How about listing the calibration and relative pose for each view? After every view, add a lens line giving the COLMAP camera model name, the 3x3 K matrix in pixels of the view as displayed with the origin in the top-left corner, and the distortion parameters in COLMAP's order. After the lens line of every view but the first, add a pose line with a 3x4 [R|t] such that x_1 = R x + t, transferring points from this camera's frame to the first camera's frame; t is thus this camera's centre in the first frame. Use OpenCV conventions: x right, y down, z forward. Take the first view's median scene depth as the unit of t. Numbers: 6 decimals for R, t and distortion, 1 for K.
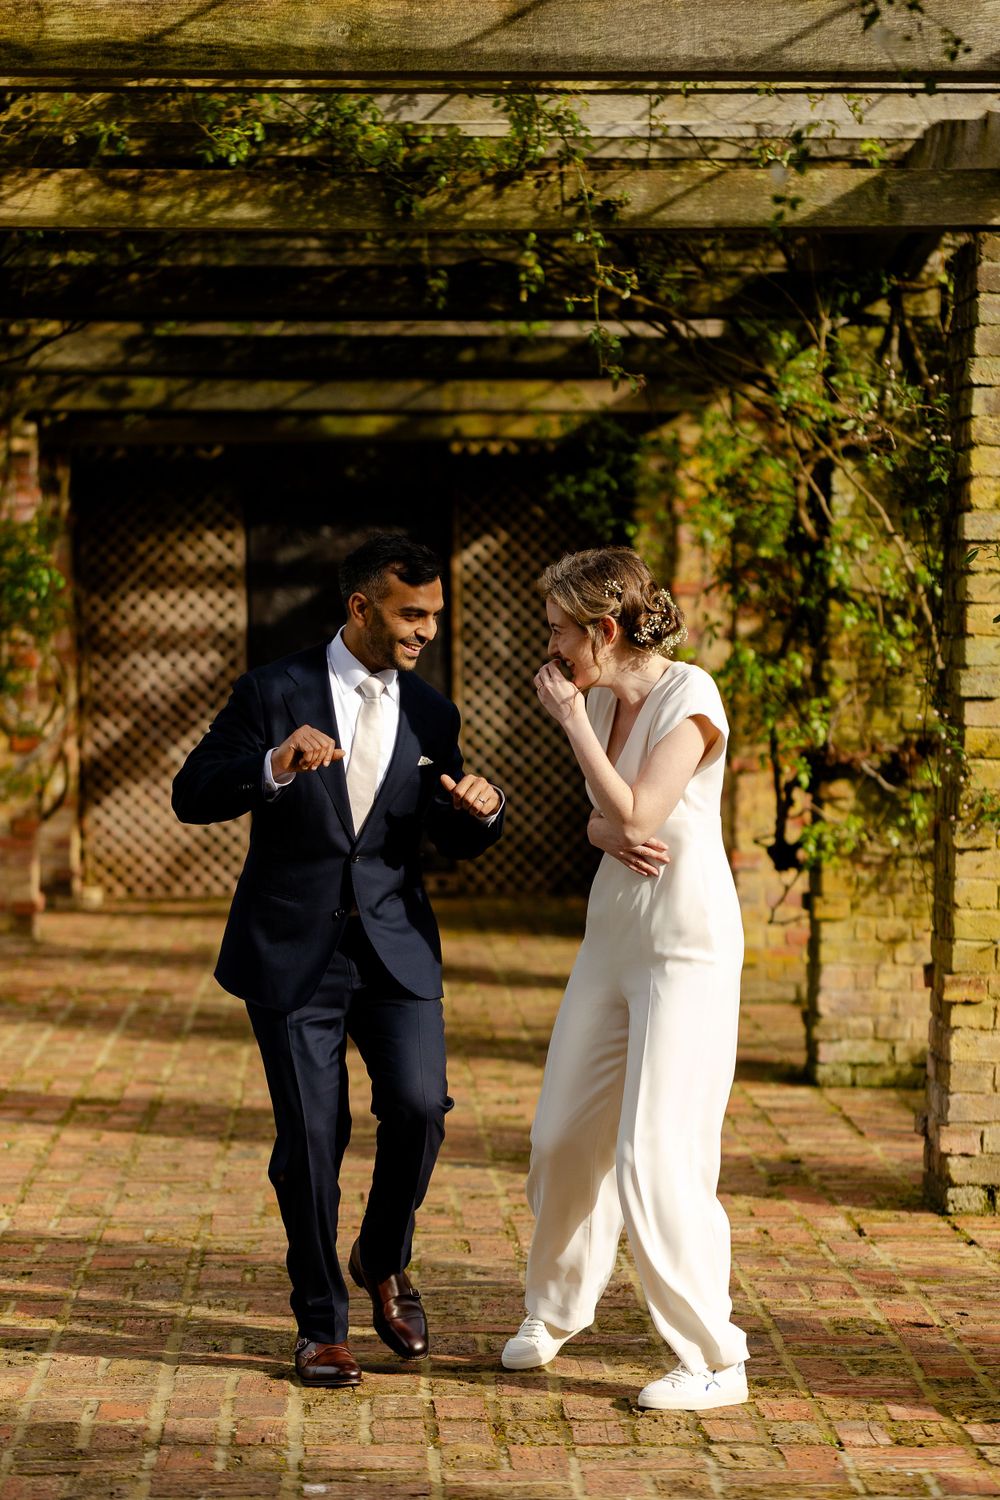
lens RADIAL K [[4261.4, 0, 500.2], [0, 4261.4, 750.4], [0, 0, 1]] dist [-0.021866, 0.000000]
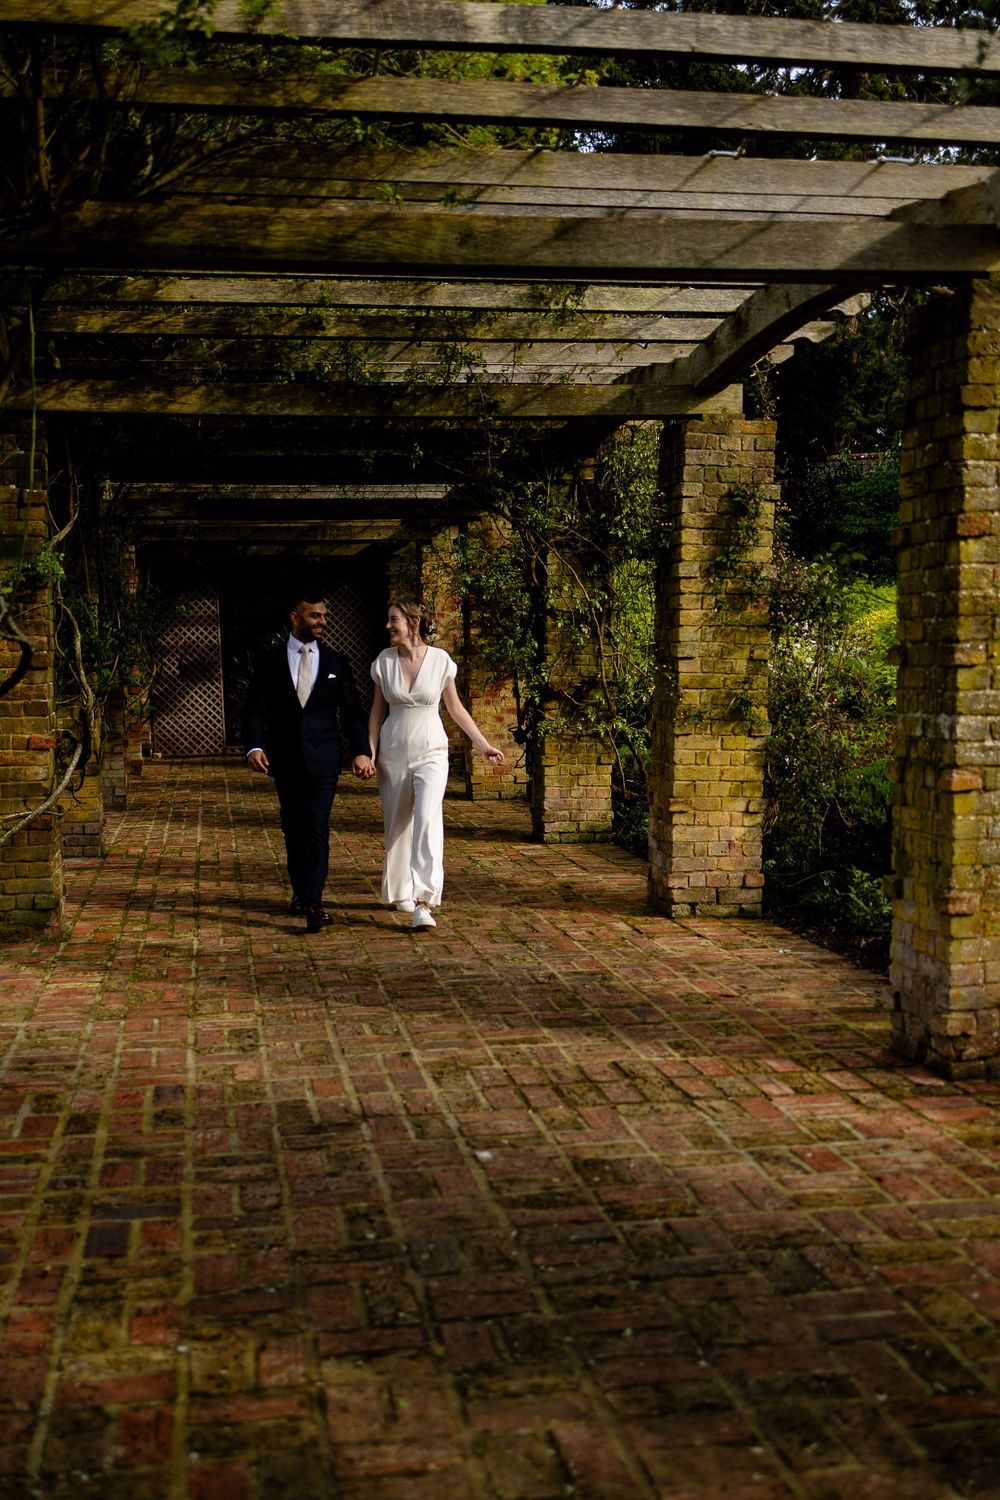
lens RADIAL K [[1530.2, 0, 446.1], [0, 1530.2, 794.1], [0, 0, 1]] dist [0.016710, 0.000000]
pose [[0.992017, -0.027765, 0.123012, -0.069131], [0.019165, 0.997324, 0.070554, -0.001218], [-0.124642, -0.067633, 0.989894, 0.246383]]
